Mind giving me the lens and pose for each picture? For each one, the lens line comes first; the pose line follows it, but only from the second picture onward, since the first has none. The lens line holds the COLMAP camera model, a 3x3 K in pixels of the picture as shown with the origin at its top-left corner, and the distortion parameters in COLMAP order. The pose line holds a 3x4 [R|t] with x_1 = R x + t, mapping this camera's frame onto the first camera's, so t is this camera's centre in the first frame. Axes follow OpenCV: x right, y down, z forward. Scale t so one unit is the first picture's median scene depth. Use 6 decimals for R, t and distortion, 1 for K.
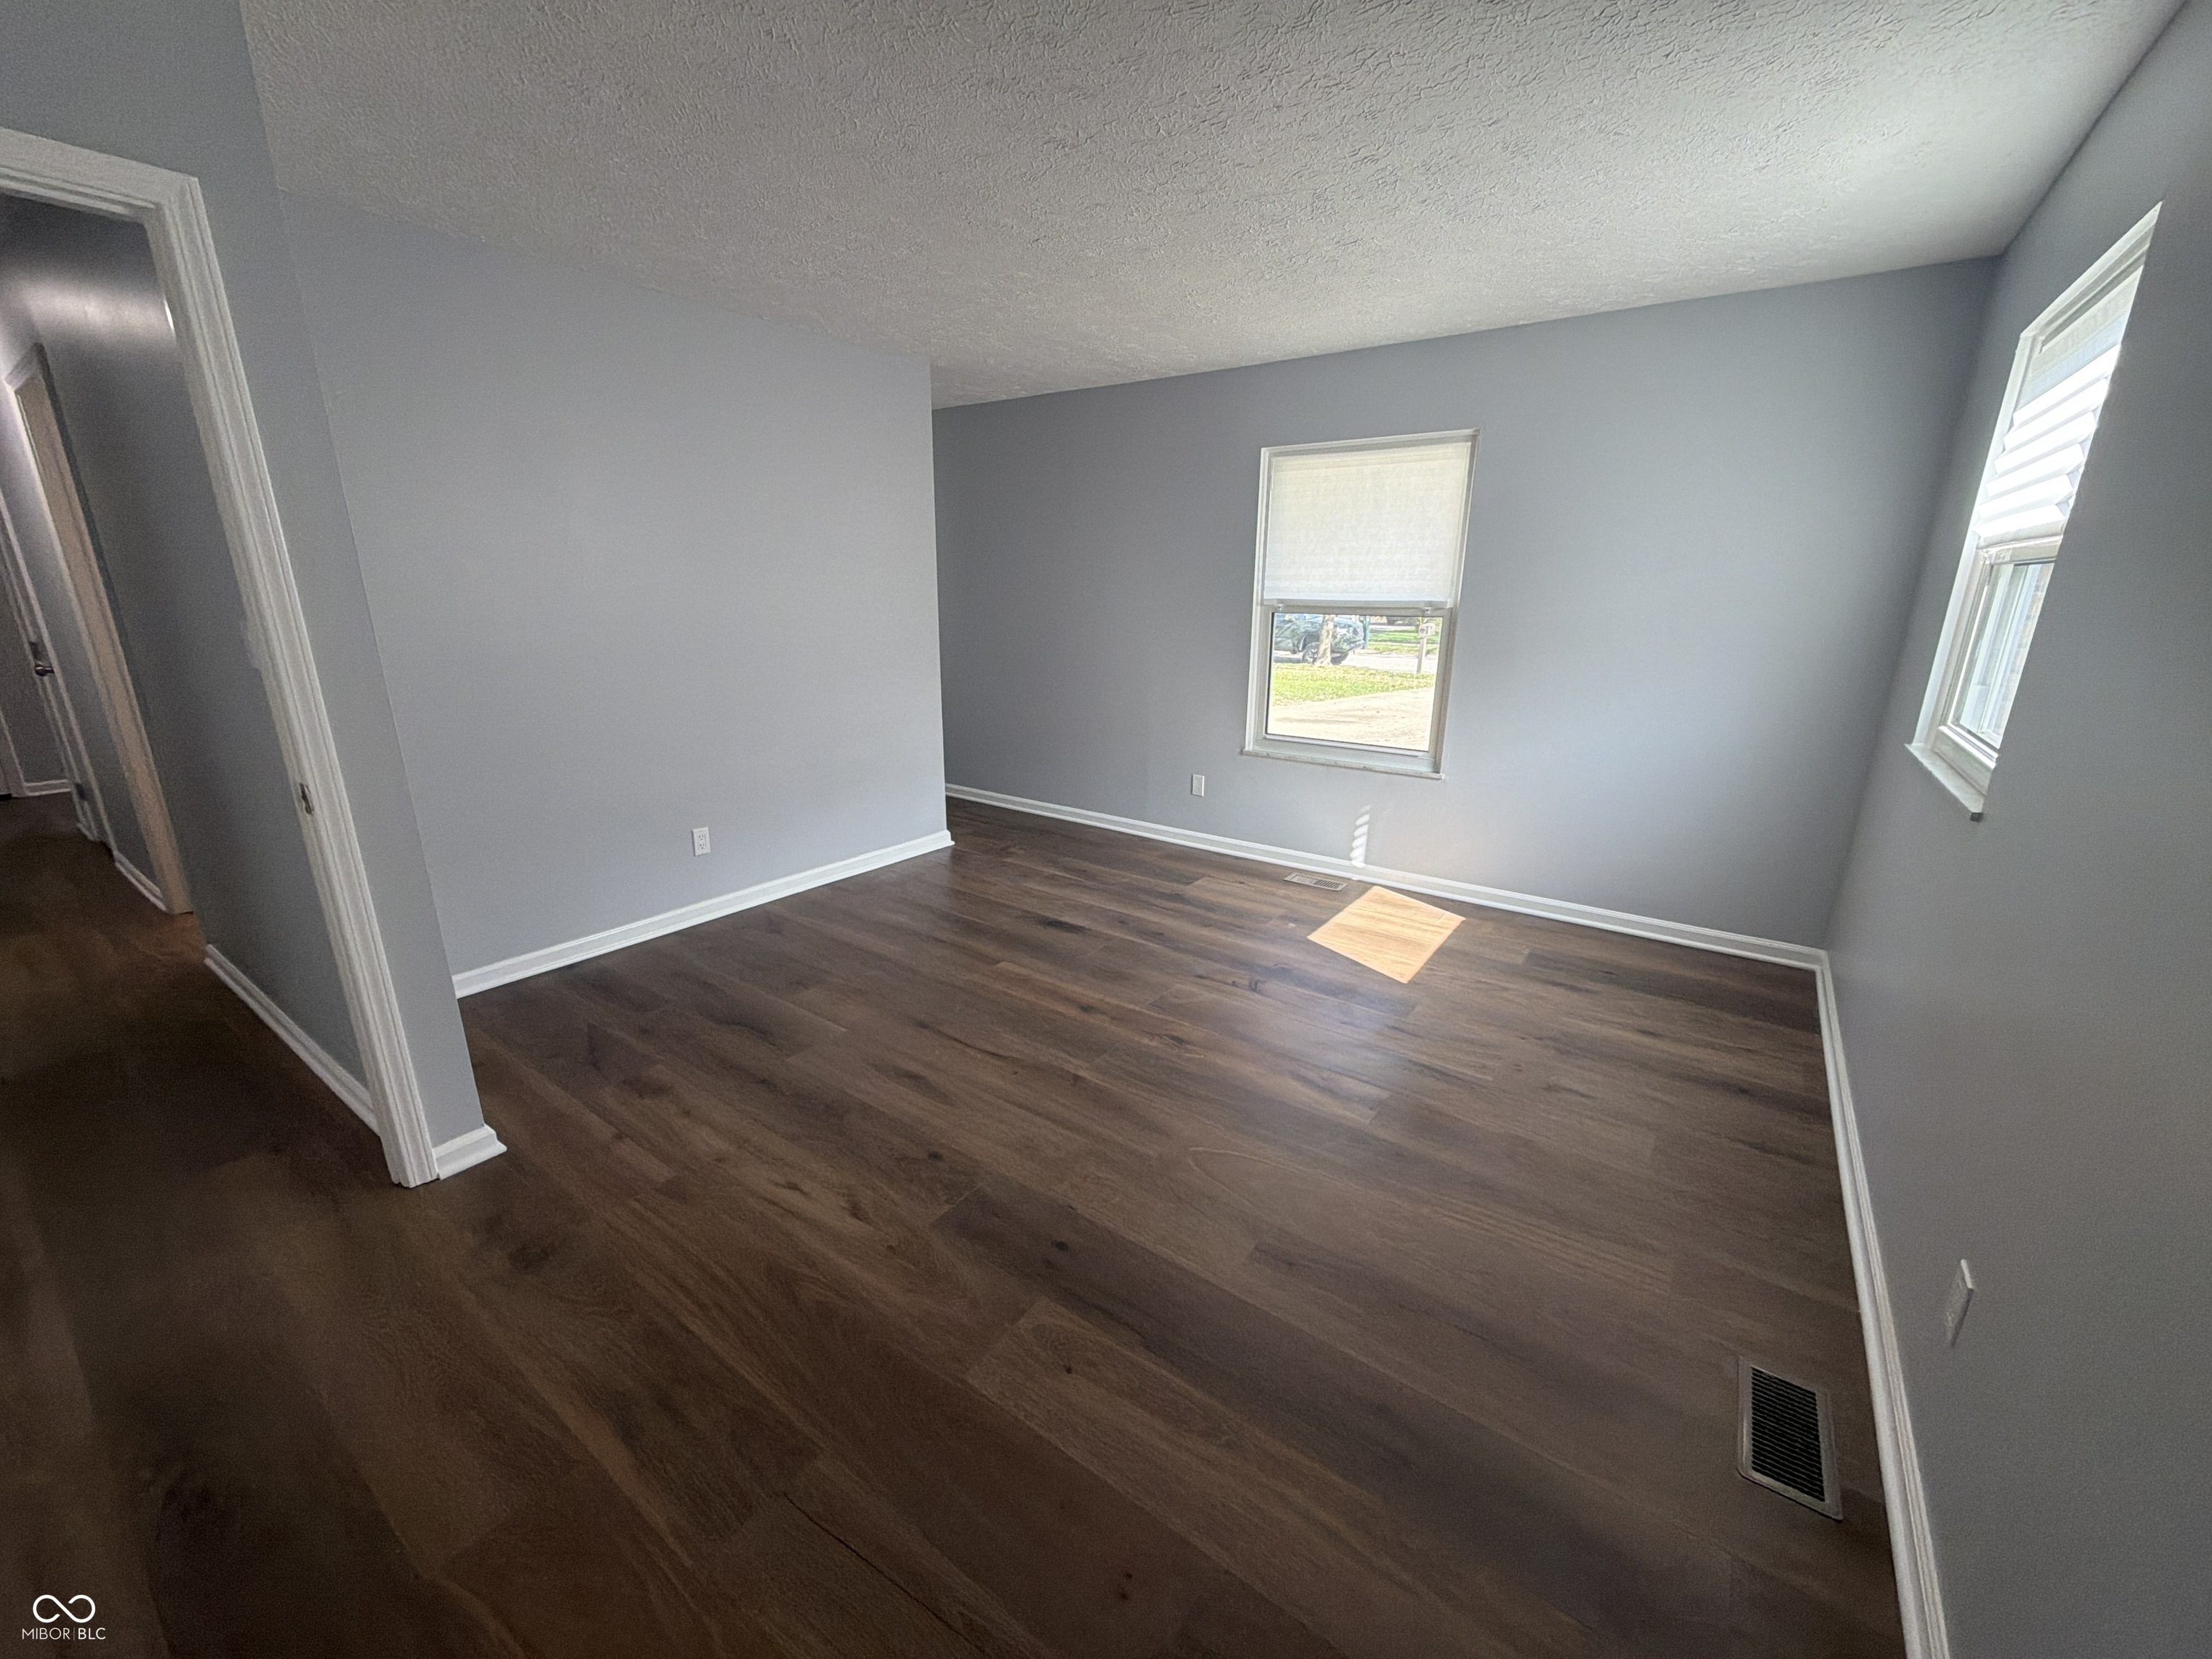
lens RADIAL K [[873.8, 0, 1106.7], [0, 873.8, 830.8], [0, 0, 1]] dist [-0.001693, 0.000638]
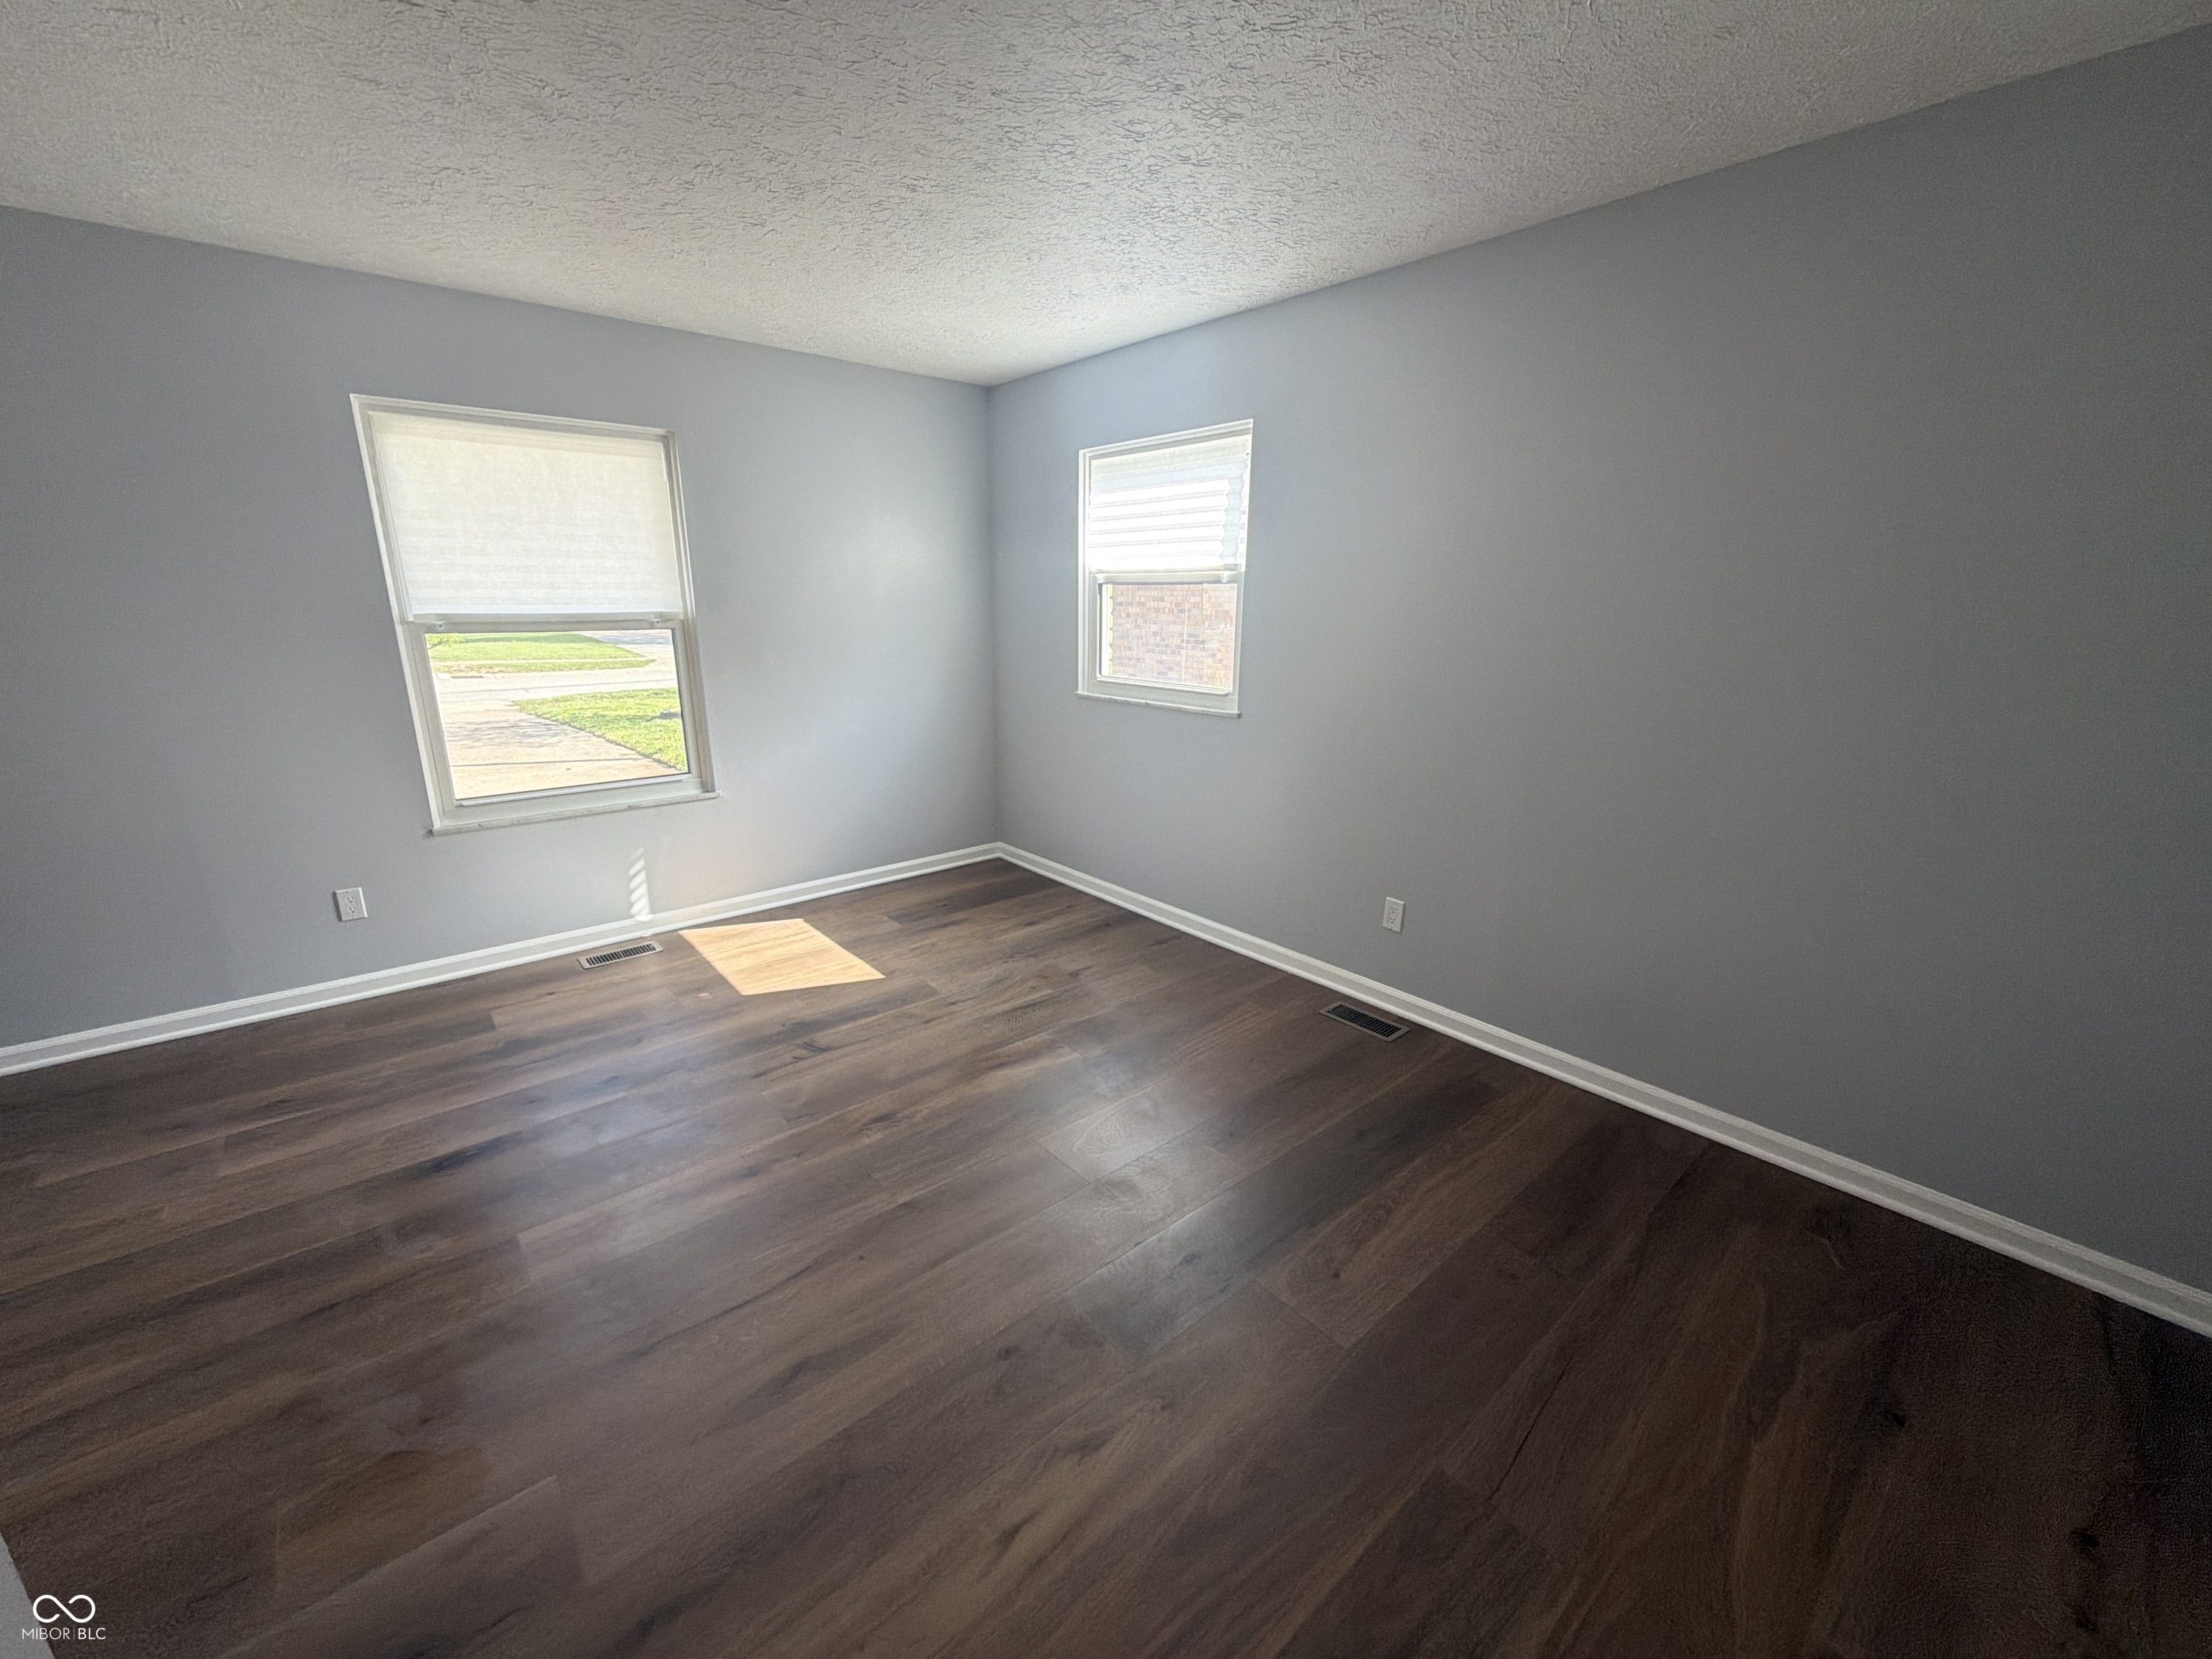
lens RADIAL K [[873.8, 0, 1108.0], [0, 873.8, 828.4], [0, 0, 1]] dist [-0.001693, 0.000638]
pose [[0.233557, -0.255430, 0.938193, -0.434820], [0.260079, 0.946134, 0.192846, -0.102892], [-0.936915, 0.198964, 0.287408, 0.343062]]
